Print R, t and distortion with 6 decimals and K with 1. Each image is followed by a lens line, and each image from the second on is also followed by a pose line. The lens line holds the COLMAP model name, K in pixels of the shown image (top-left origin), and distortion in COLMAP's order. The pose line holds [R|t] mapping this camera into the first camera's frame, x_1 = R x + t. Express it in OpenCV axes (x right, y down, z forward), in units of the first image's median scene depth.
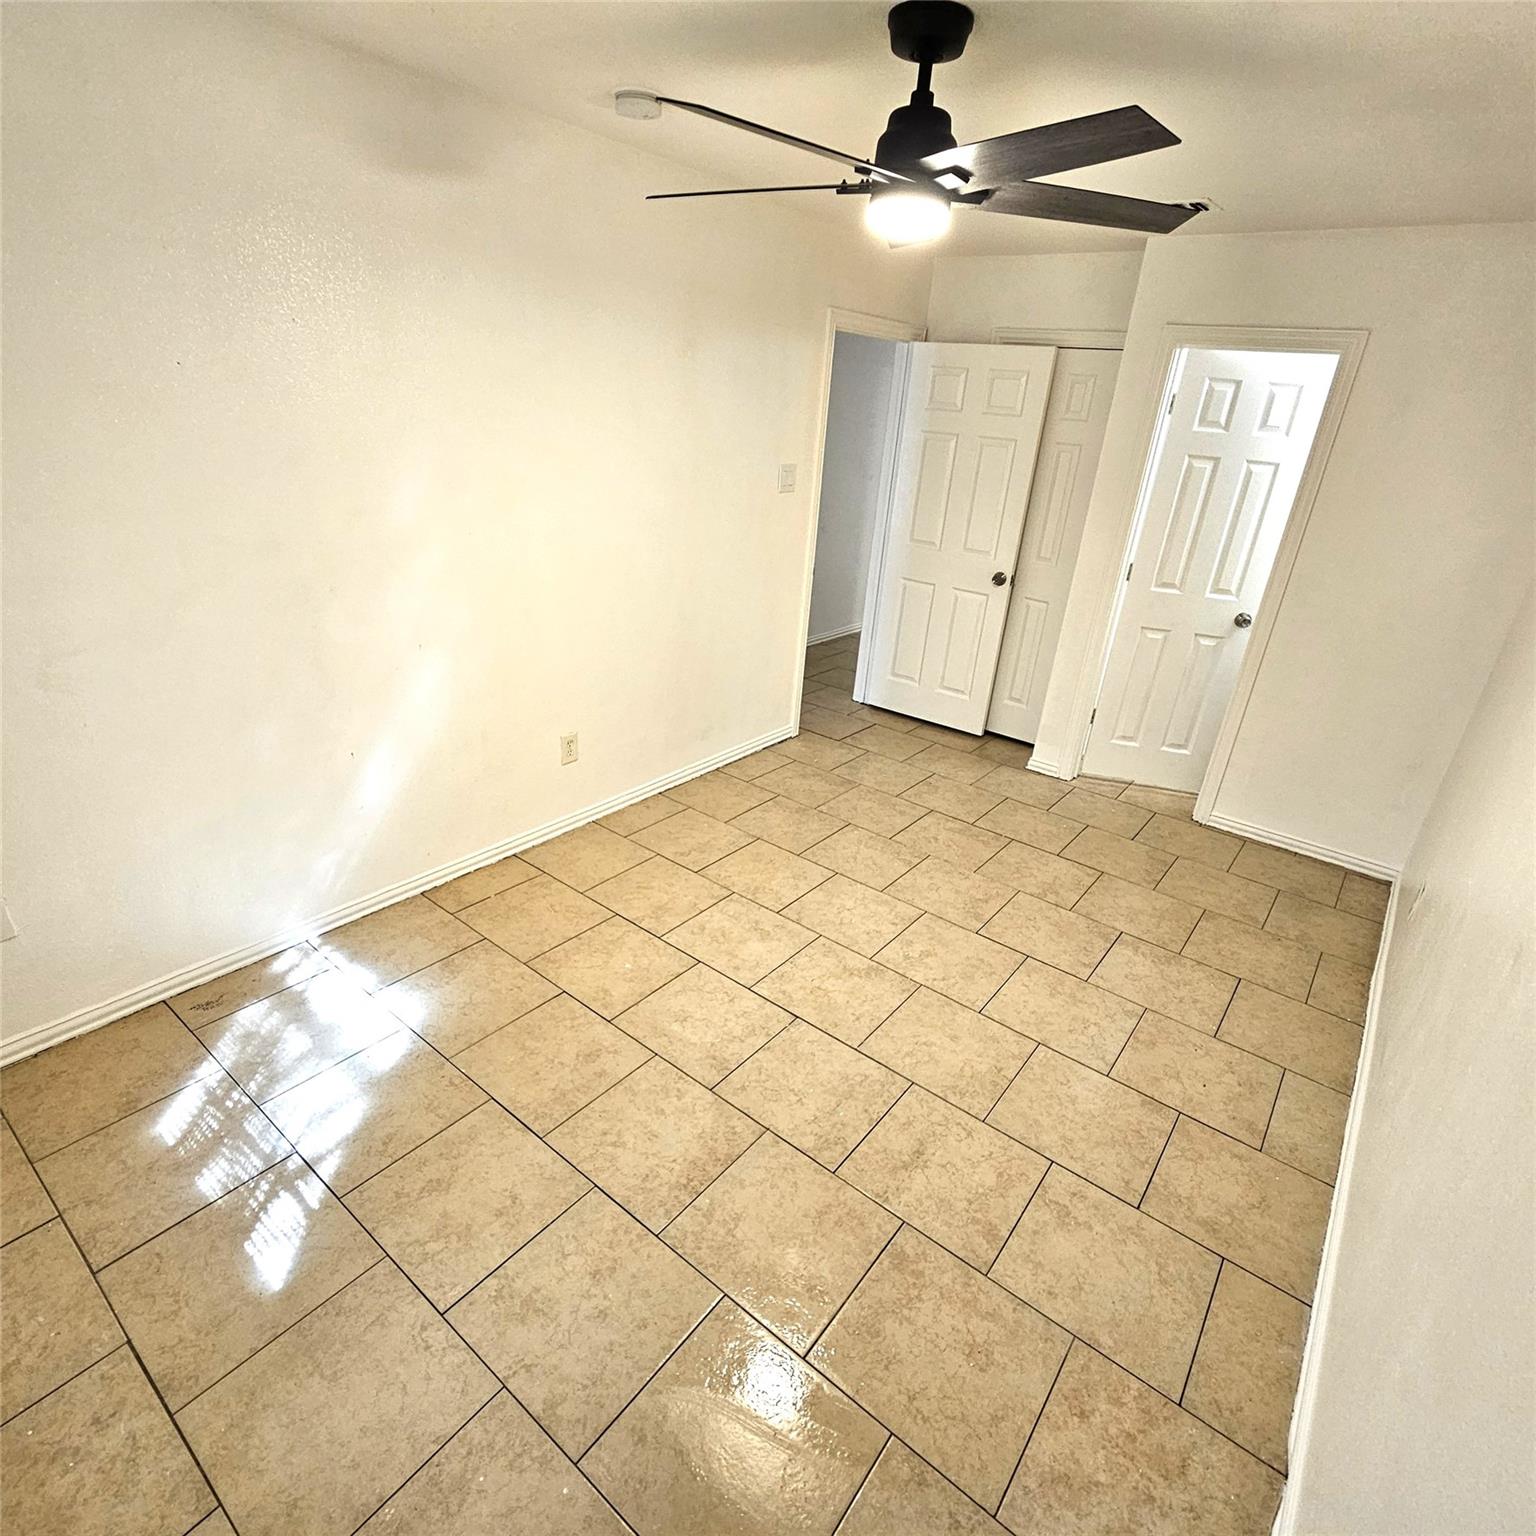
lens RADIAL K [[836.2, 0, 767.0], [0, 836.2, 783.5], [0, 0, 1]] dist [-0.000469, -0.002404]
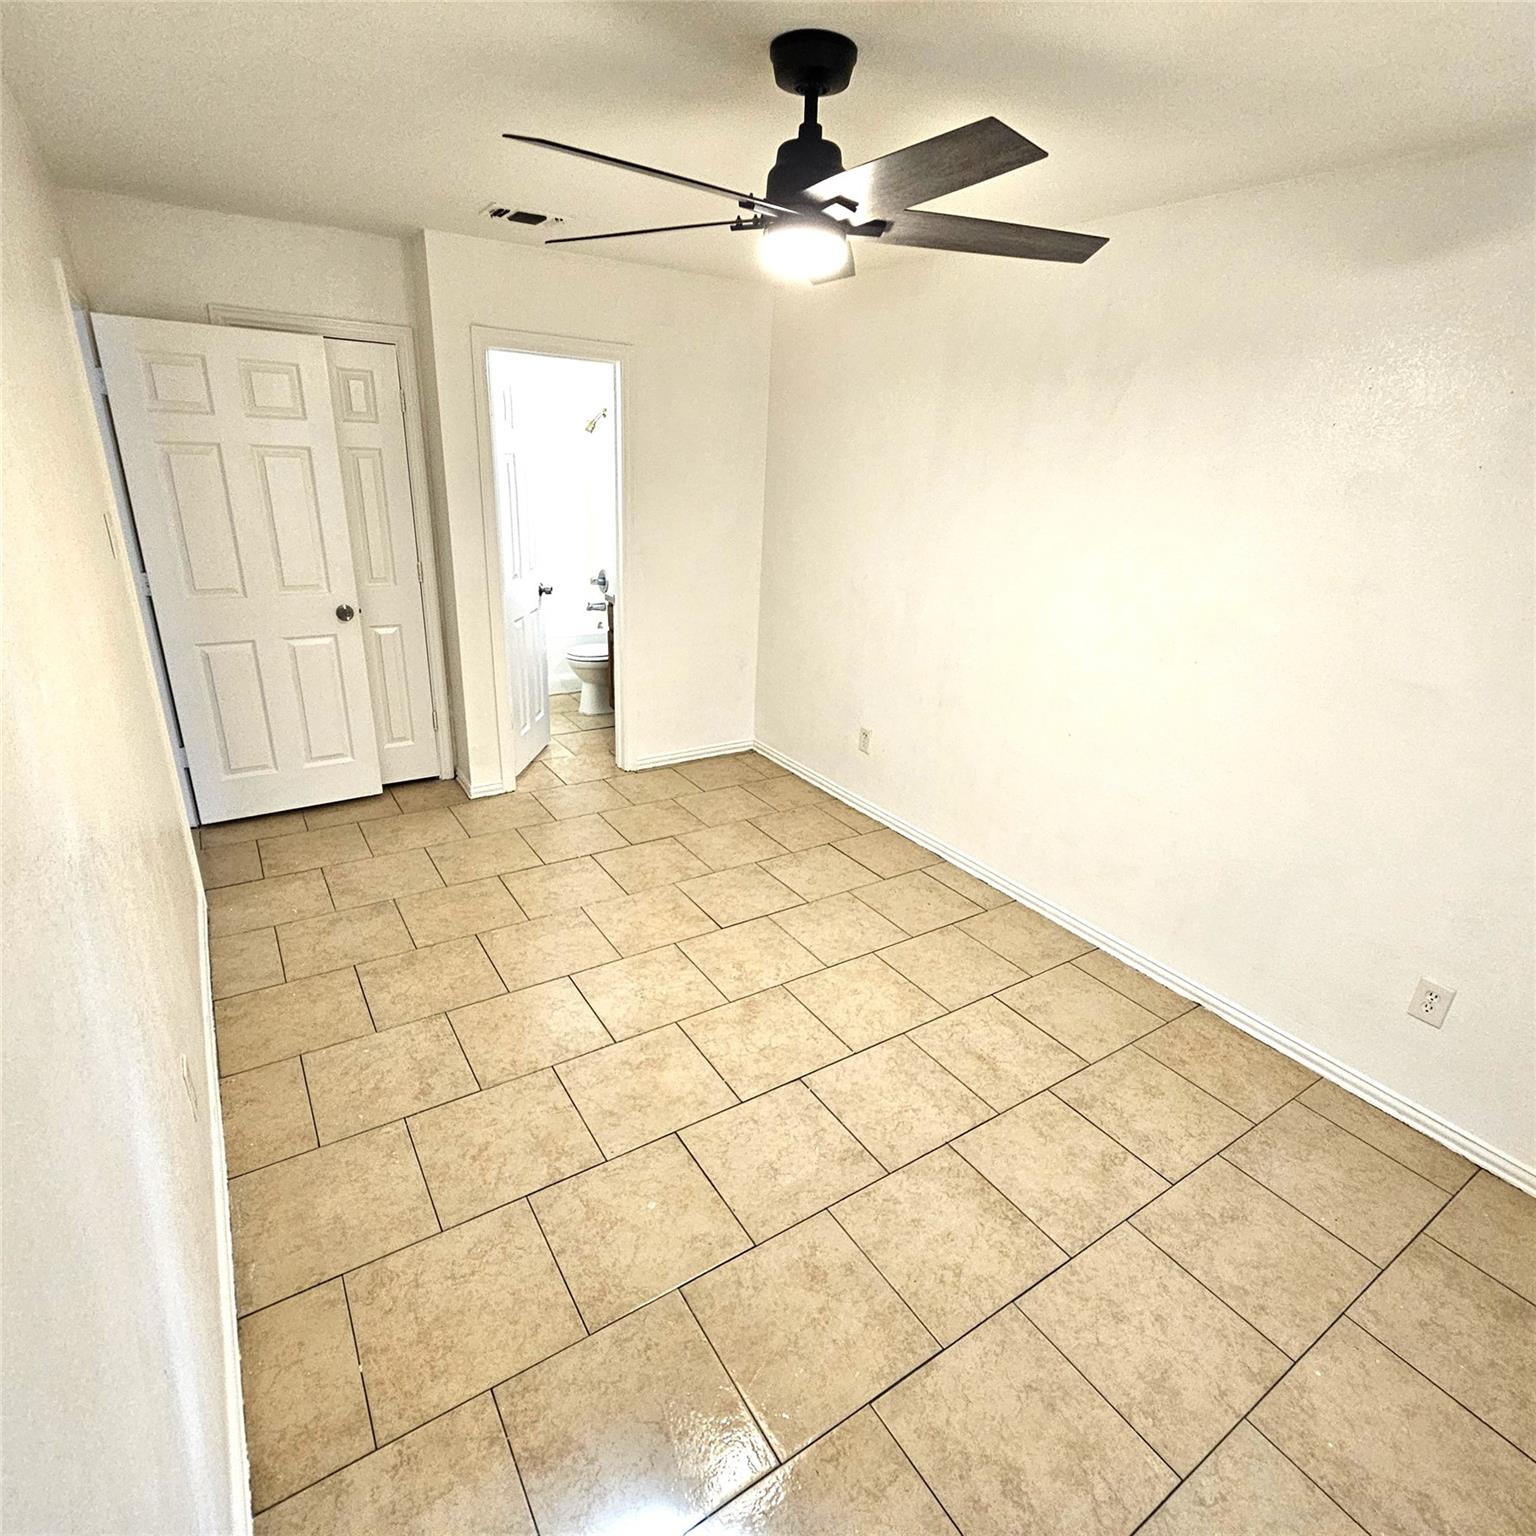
lens RADIAL K [[843.0, 0, 770.2], [0, 843.0, 777.9], [0, 0, 1]] dist [0.000368, 0.000172]
pose [[0.319812, -0.398165, 0.859759, -0.638923], [0.372401, 0.887210, 0.272353, -0.287508], [-0.871228, 0.233074, 0.432017, 0.513898]]
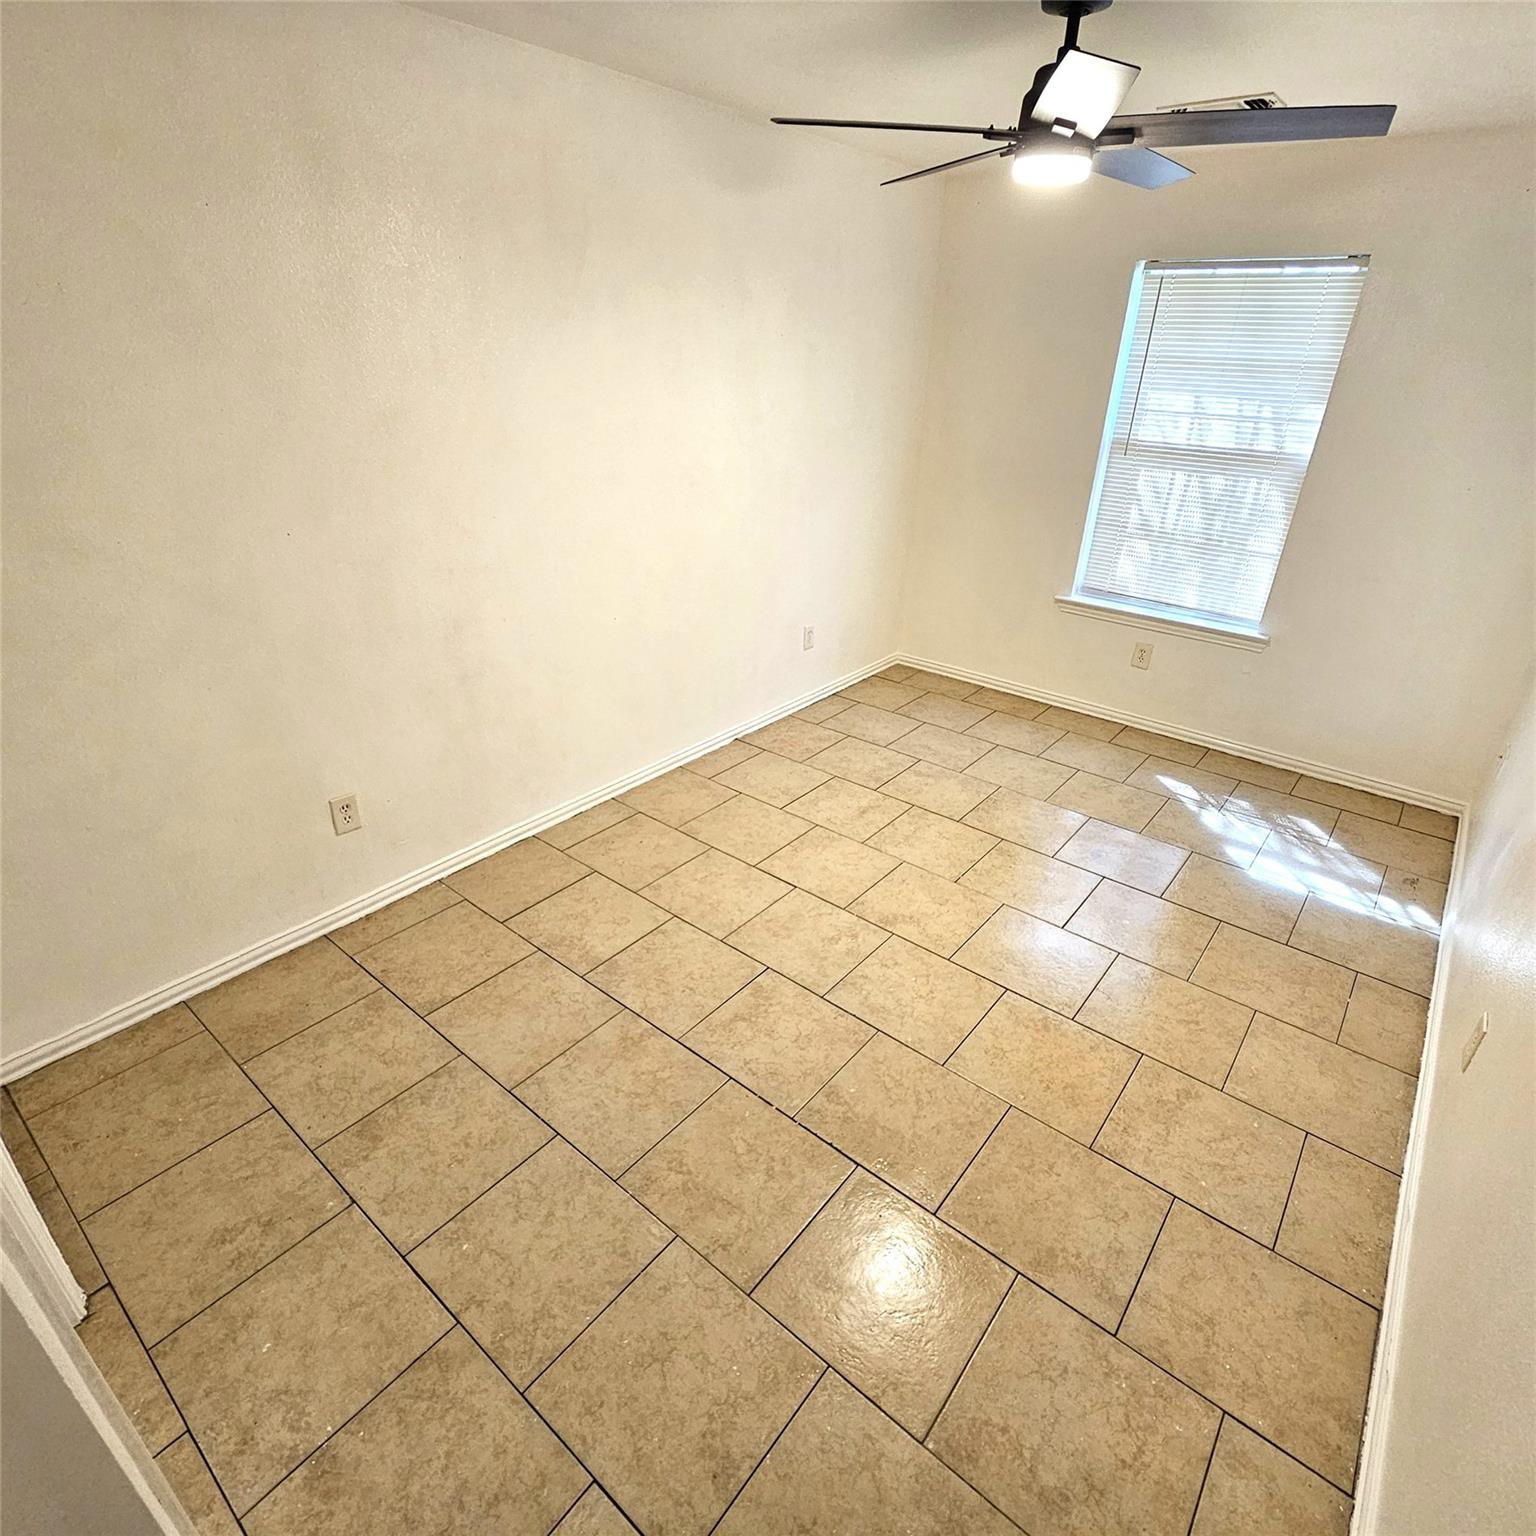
lens RADIAL K [[843.0, 0, 770.2], [0, 843.0, 777.9], [0, 0, 1]] dist [0.000368, 0.000172]
pose [[-0.995274, -0.092185, -0.030518, 0.333690], [-0.080695, 0.610351, 0.788010, -0.704052], [-0.054016, 0.786748, -0.614906, 1.571398]]
